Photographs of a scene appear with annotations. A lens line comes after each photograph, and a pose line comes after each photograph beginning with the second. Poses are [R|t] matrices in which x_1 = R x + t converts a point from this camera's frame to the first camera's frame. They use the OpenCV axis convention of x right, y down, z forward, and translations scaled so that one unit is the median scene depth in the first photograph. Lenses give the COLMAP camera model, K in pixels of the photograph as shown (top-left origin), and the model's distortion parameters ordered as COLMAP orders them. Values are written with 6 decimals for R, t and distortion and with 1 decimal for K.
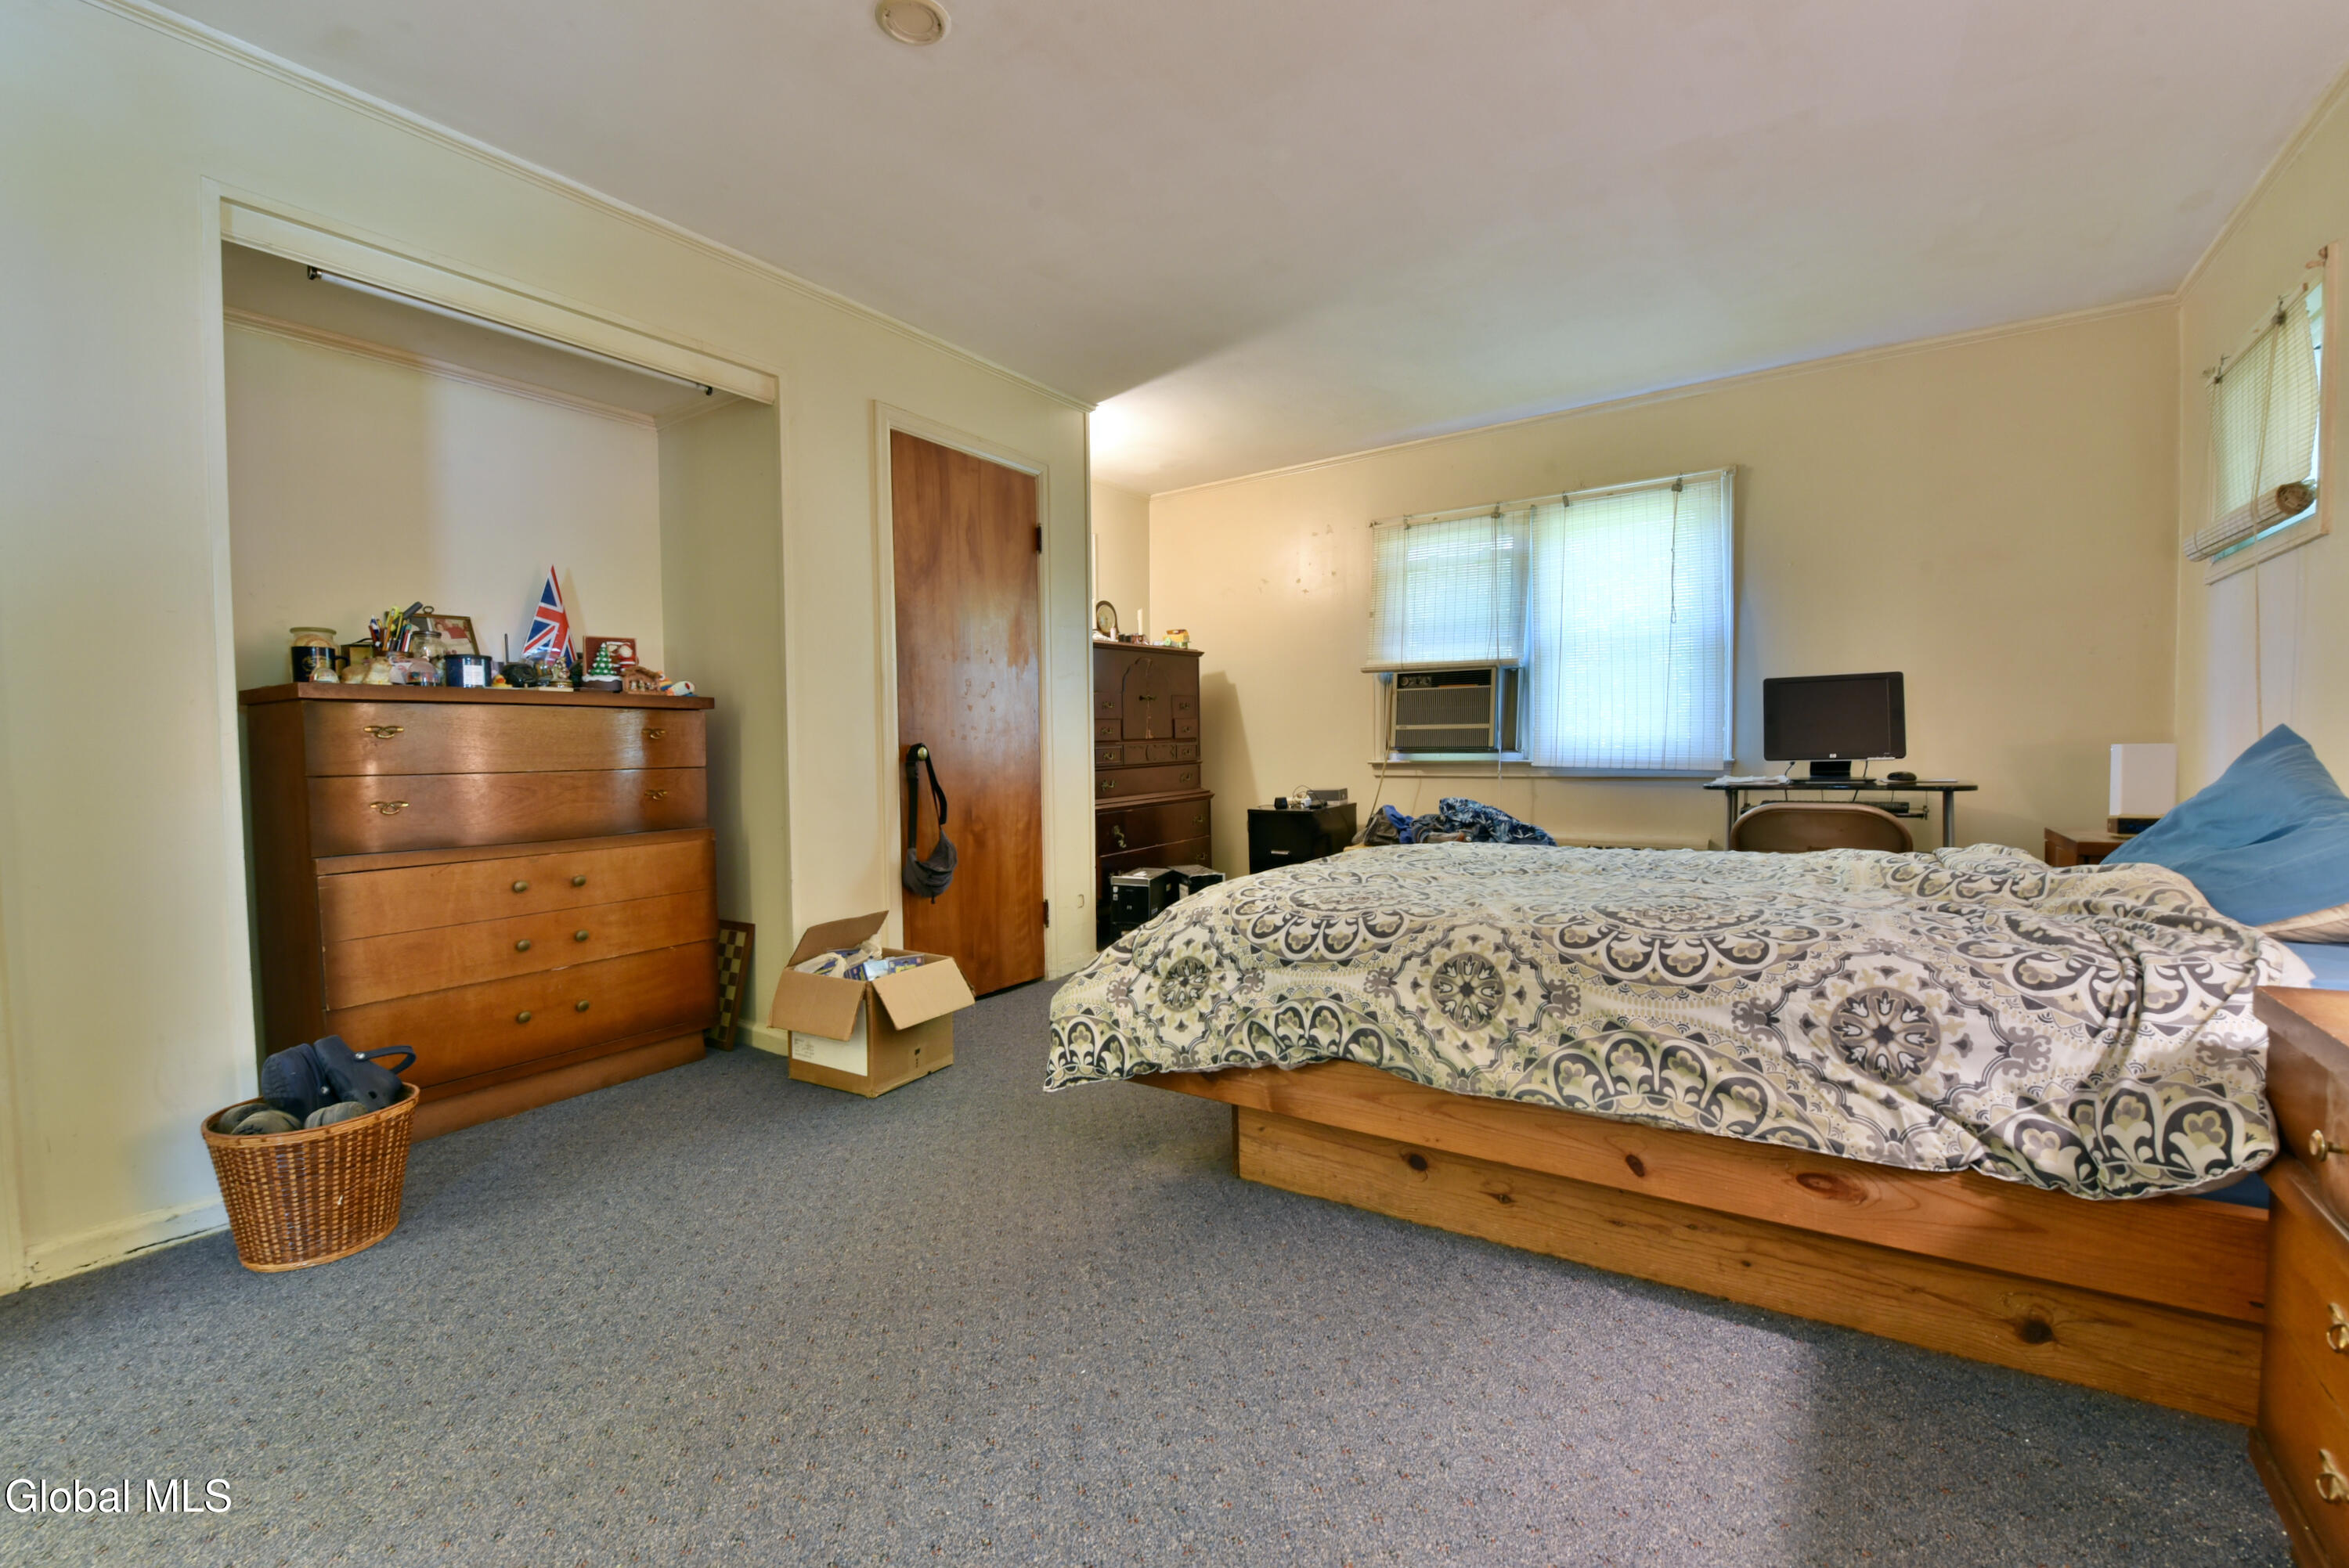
lens RADIAL K [[961.9, 0, 1181.3], [0, 961.9, 785.7], [0, 0, 1]] dist [-0.012751, -0.005283]
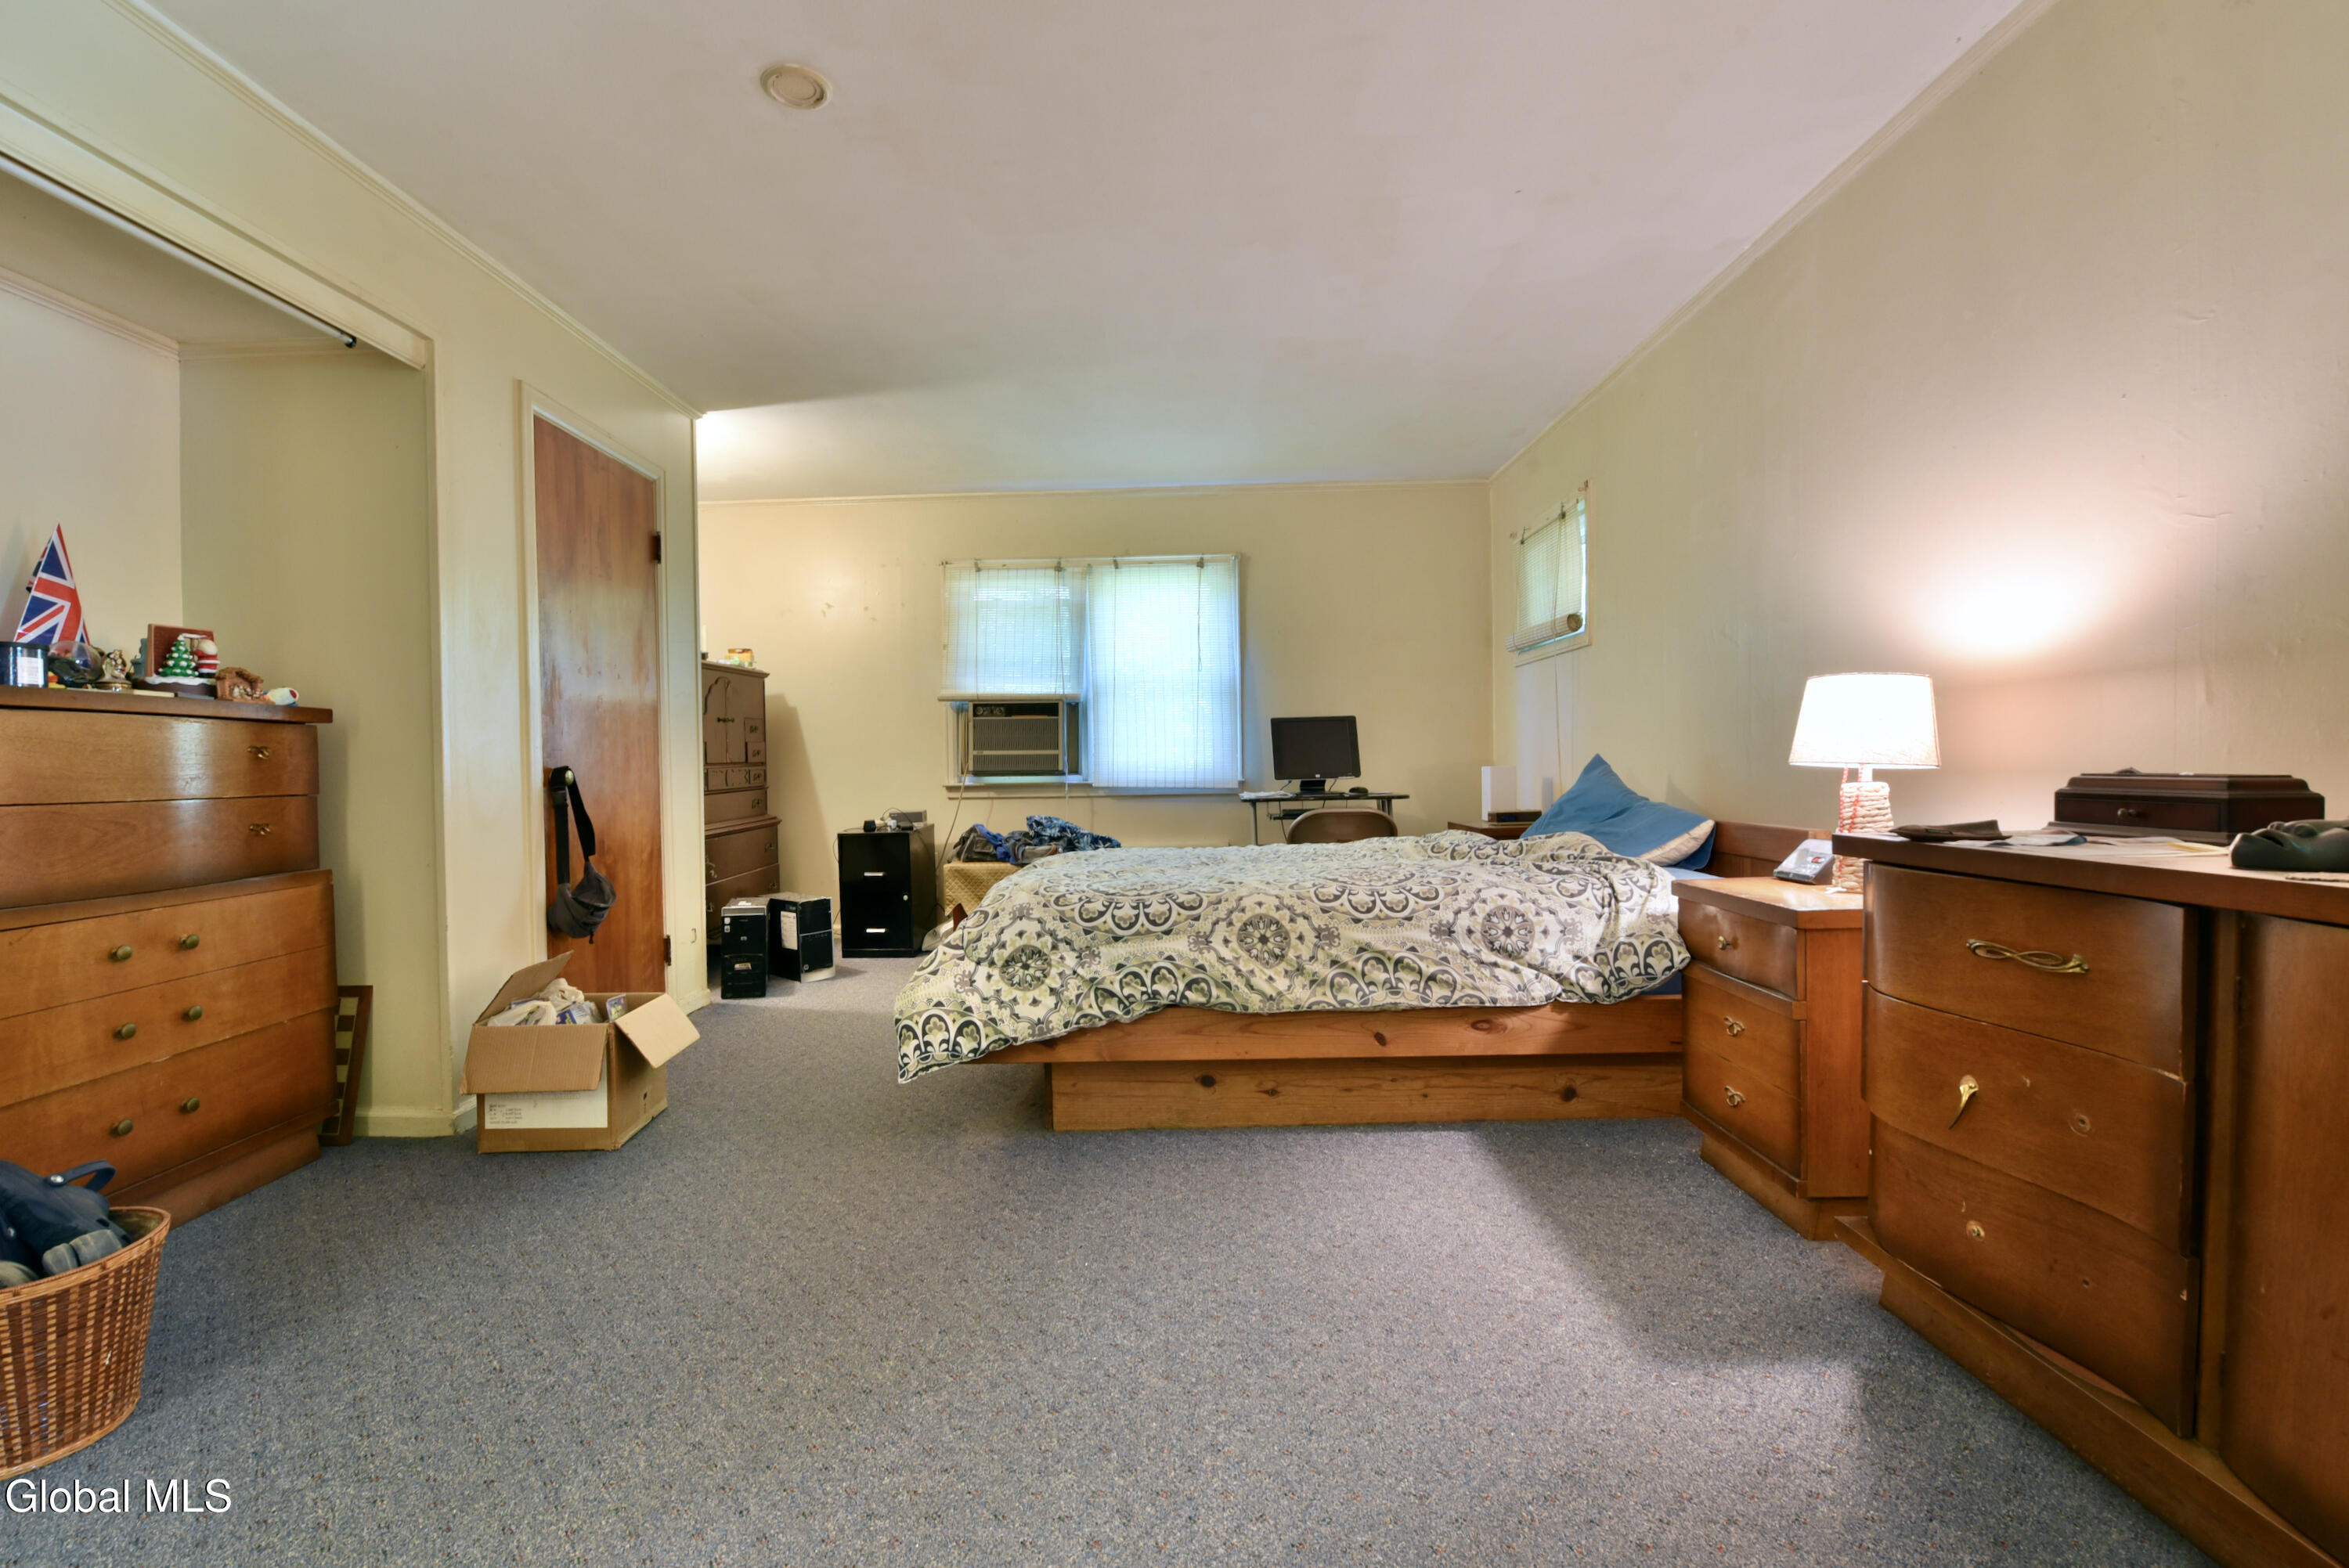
lens RADIAL K [[998.0, 0, 1141.5], [0, 998.0, 780.4], [0, 0, 1]] dist [-0.011180, -0.004762]
pose [[0.841288, -0.006963, 0.540542, -0.520566], [0.025469, 0.999317, -0.026766, 0.012553], [-0.539987, 0.036285, 0.840891, -0.108604]]
